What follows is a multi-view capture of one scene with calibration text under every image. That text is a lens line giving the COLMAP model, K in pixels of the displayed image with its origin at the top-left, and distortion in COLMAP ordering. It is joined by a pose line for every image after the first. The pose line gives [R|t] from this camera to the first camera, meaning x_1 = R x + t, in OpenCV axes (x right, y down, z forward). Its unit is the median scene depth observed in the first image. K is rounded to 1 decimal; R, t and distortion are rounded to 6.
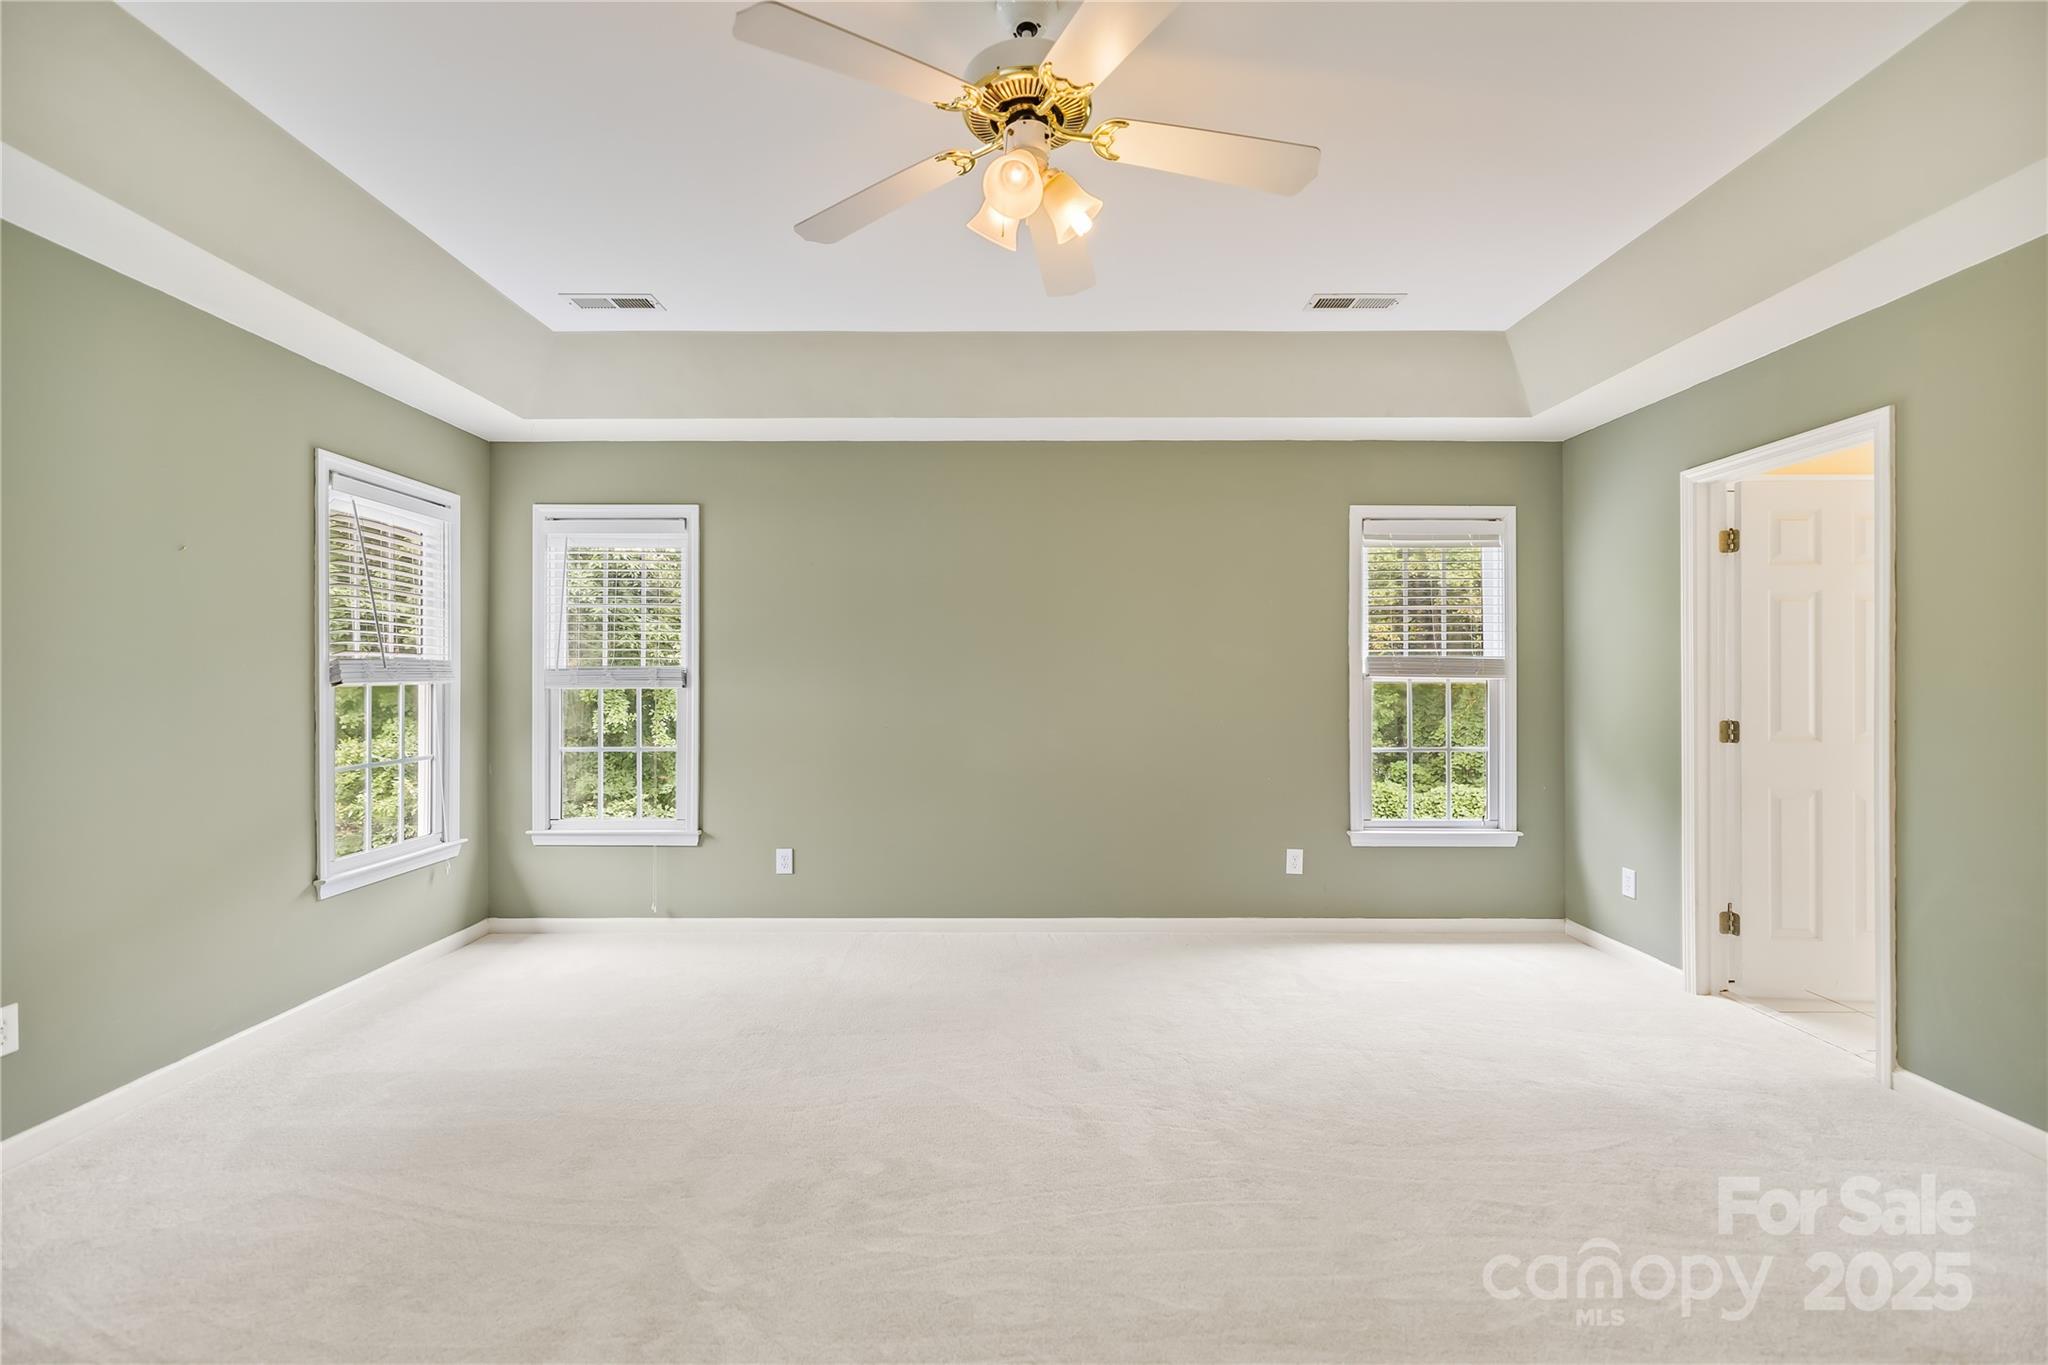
lens RADIAL K [[896.5, 0, 971.4], [0, 896.5, 681.5], [0, 0, 1]] dist [0.002897, 0.000041]
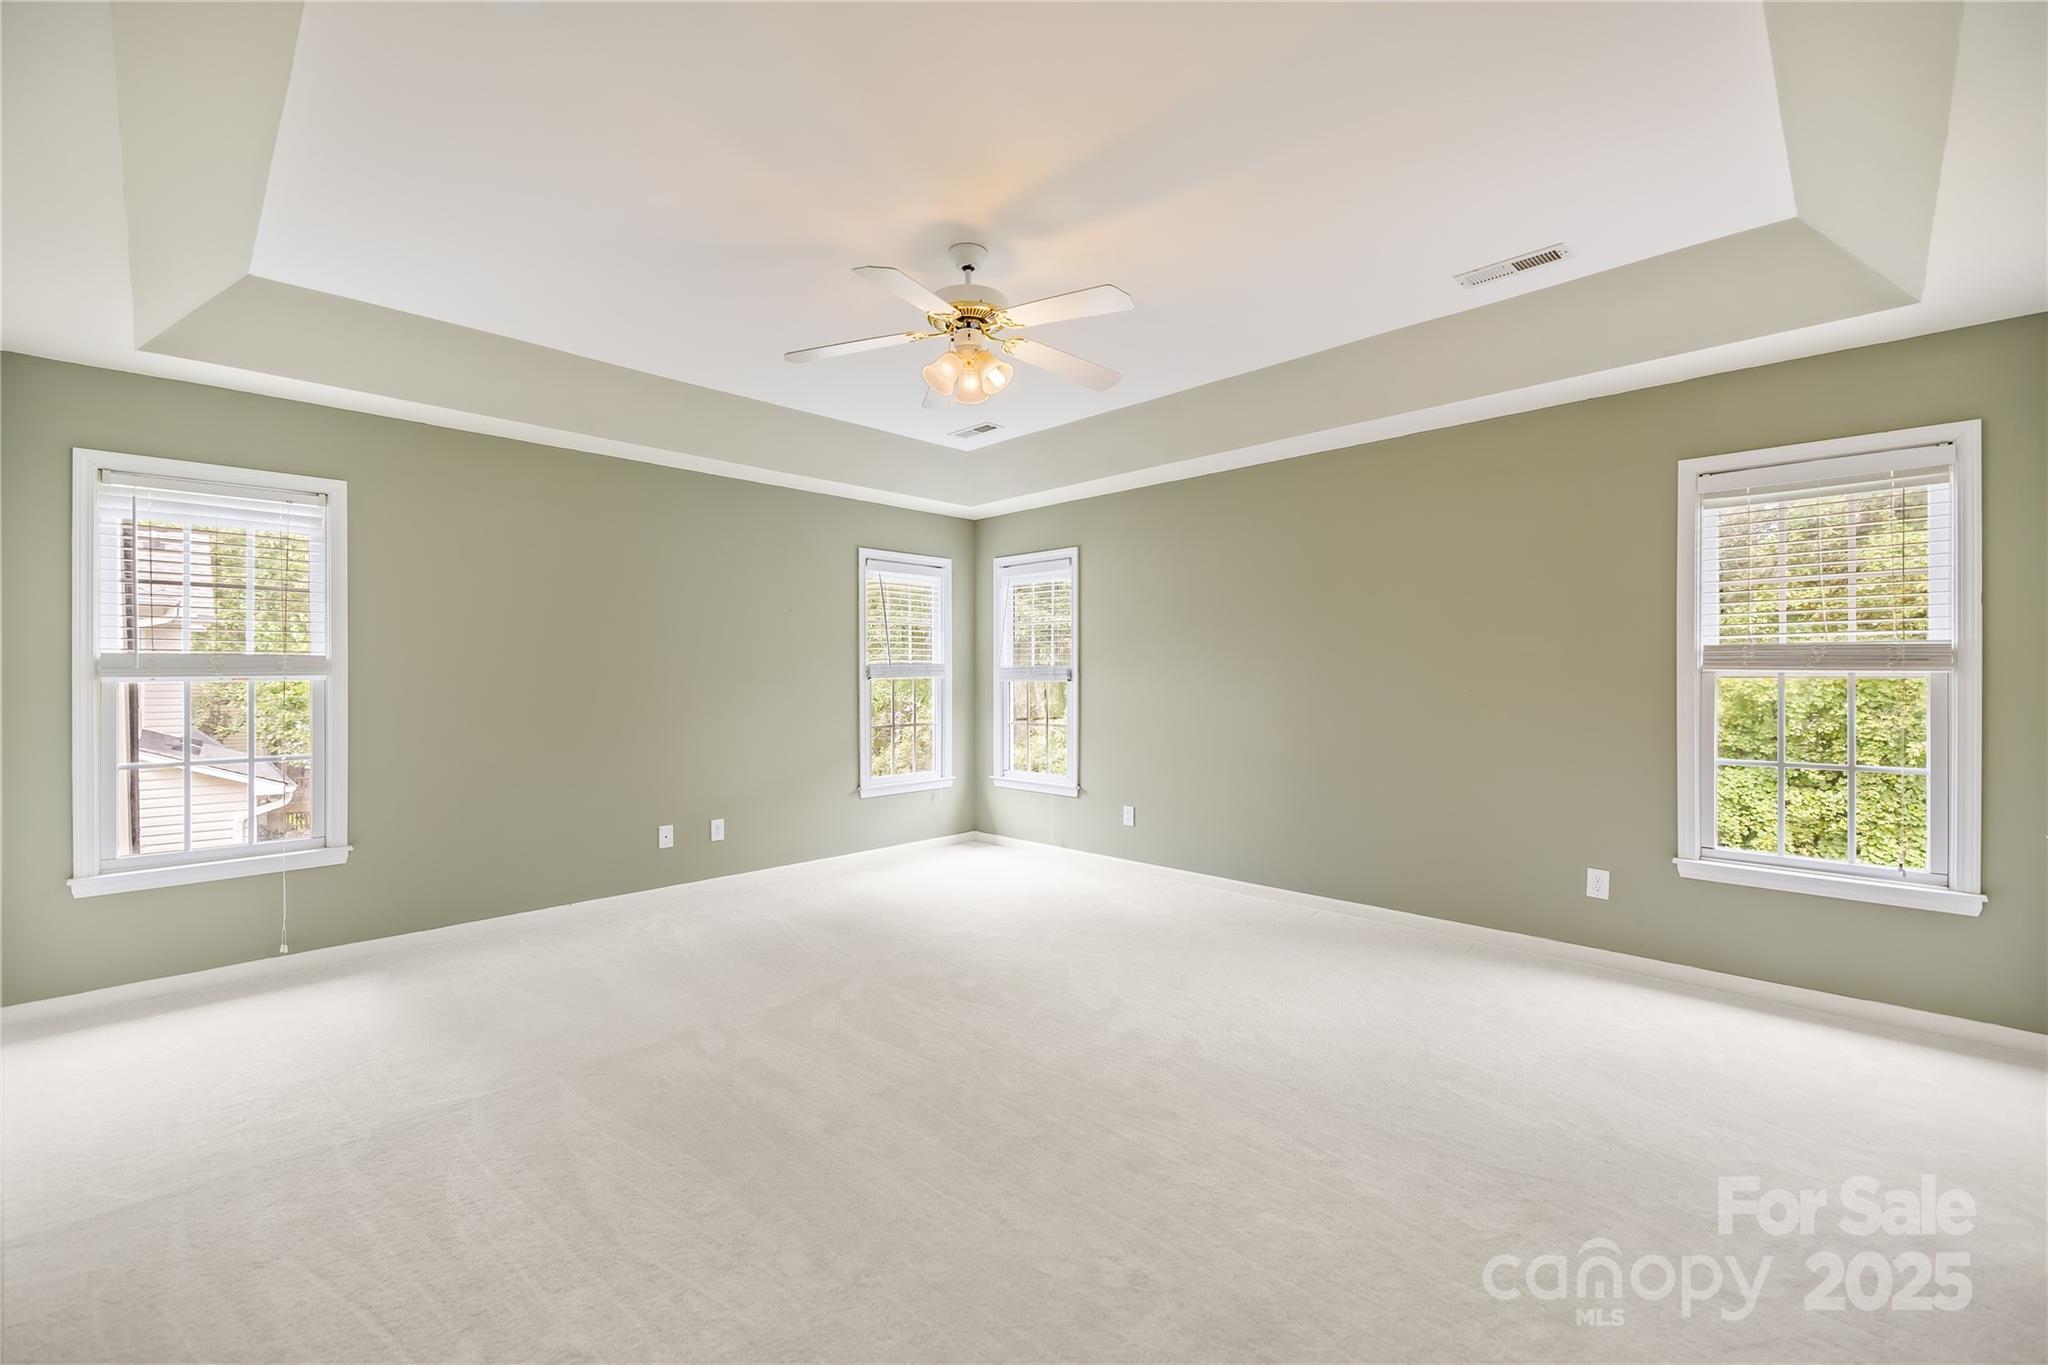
lens RADIAL K [[896.5, 0, 971.4], [0, 896.5, 681.5], [0, 0, 1]] dist [0.002897, 0.000041]
pose [[0.669731, 0.003256, -0.742597, 0.600160], [0.001921, 0.999979, 0.006116, -0.001337], [0.742602, -0.005523, 0.669711, -0.030759]]
